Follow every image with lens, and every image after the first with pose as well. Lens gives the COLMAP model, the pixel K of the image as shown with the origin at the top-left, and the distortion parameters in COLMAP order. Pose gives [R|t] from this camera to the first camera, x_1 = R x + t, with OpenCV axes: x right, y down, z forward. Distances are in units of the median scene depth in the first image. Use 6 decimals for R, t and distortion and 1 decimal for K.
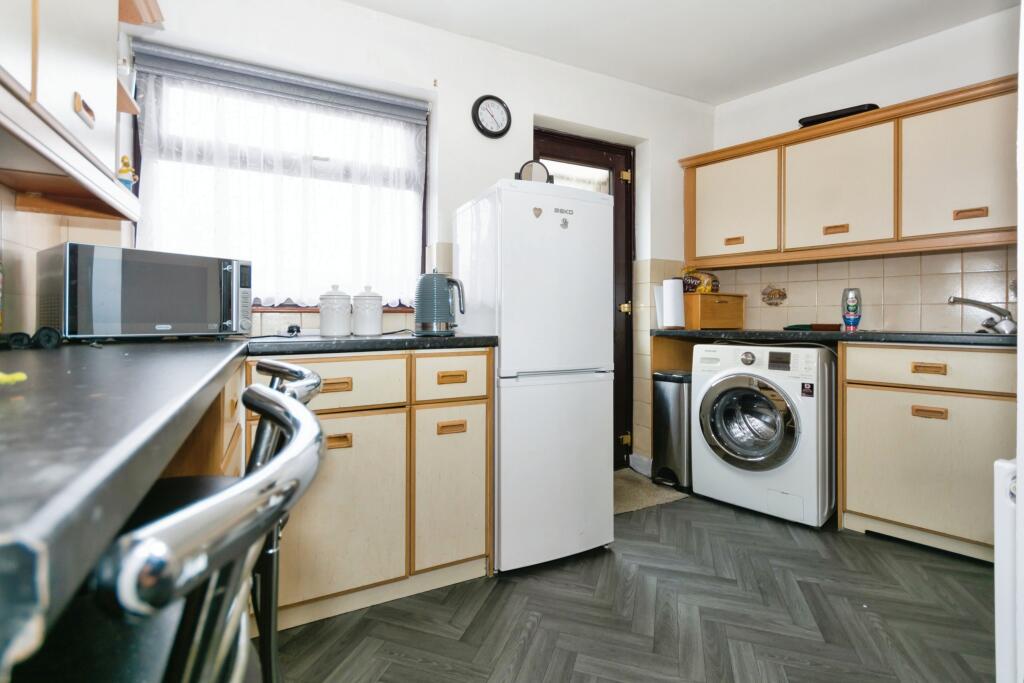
lens RADIAL K [[465.4, 0, 522.0], [0, 465.4, 318.9], [0, 0, 1]] dist [-0.001685, 0.000058]
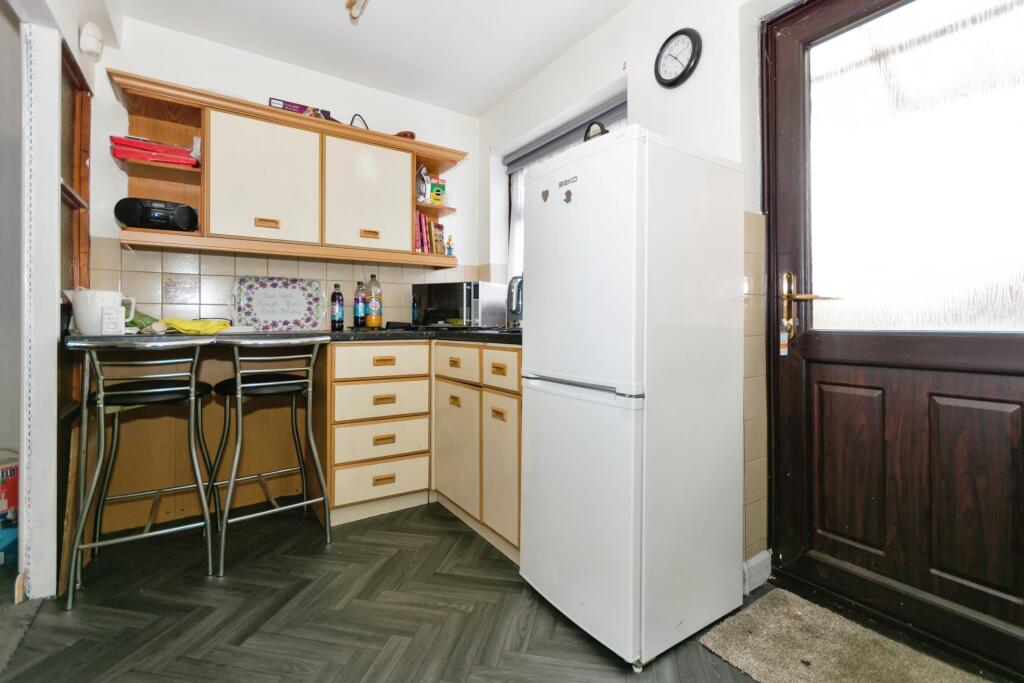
lens RADIAL K [[465.4, 0, 514.5], [0, 465.4, 314.8], [0, 0, 1]] dist [-0.001685, 0.000058]
pose [[0.105489, -0.011807, -0.994350, 1.008091], [0.006156, 0.999918, -0.011220, 0.007162], [0.994401, -0.004938, 0.105553, 0.950122]]
